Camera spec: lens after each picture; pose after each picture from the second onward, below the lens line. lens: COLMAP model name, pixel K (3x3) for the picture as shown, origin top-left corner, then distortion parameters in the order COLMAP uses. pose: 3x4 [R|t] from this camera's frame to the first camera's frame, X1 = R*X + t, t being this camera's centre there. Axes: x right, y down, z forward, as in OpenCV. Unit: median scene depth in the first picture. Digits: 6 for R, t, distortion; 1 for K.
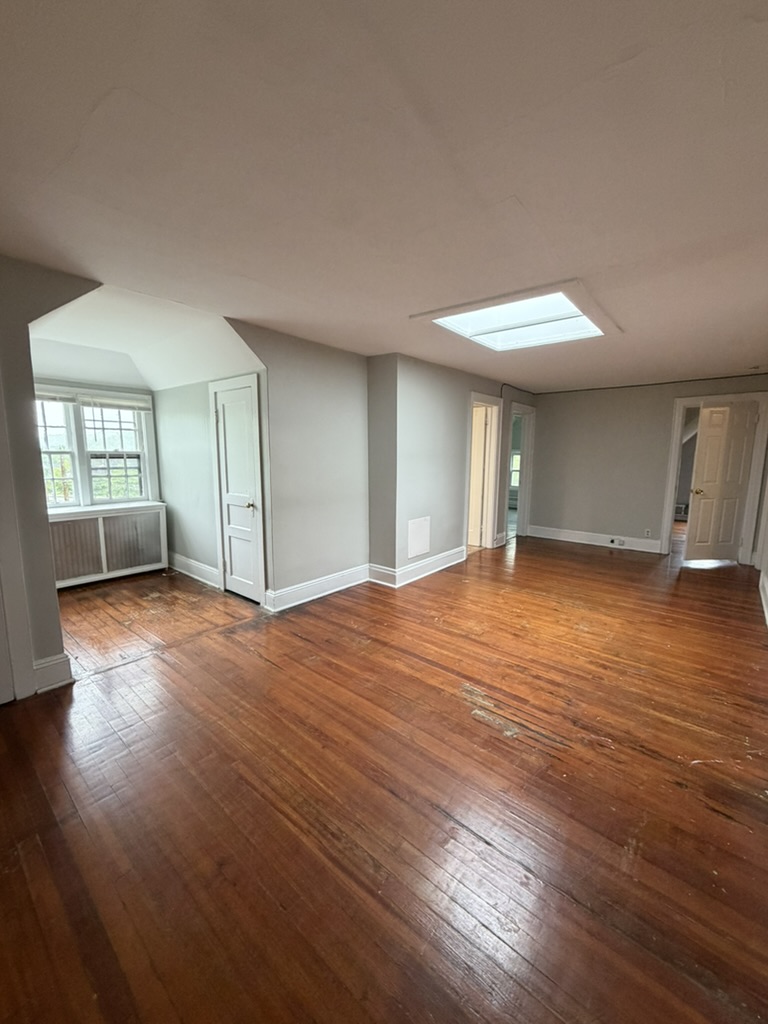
lens RADIAL K [[408.1, 0, 381.0], [0, 408.1, 511.1], [0, 0, 1]] dist [-0.001962, -0.000071]
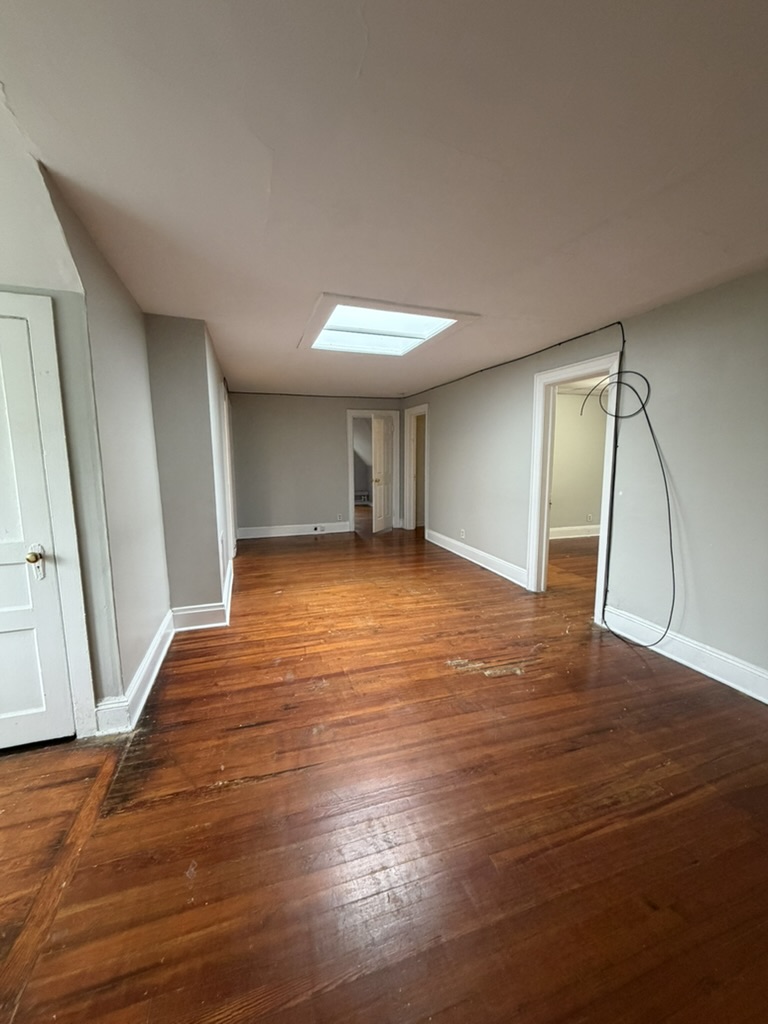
lens RADIAL K [[408.1, 0, 383.3], [0, 408.1, 512.2], [0, 0, 1]] dist [-0.001962, -0.000071]
pose [[0.520097, -0.128355, 0.844408, -0.570338], [0.130873, 0.988945, 0.069716, -0.053409], [-0.844021, 0.074251, 0.531145, 0.409080]]
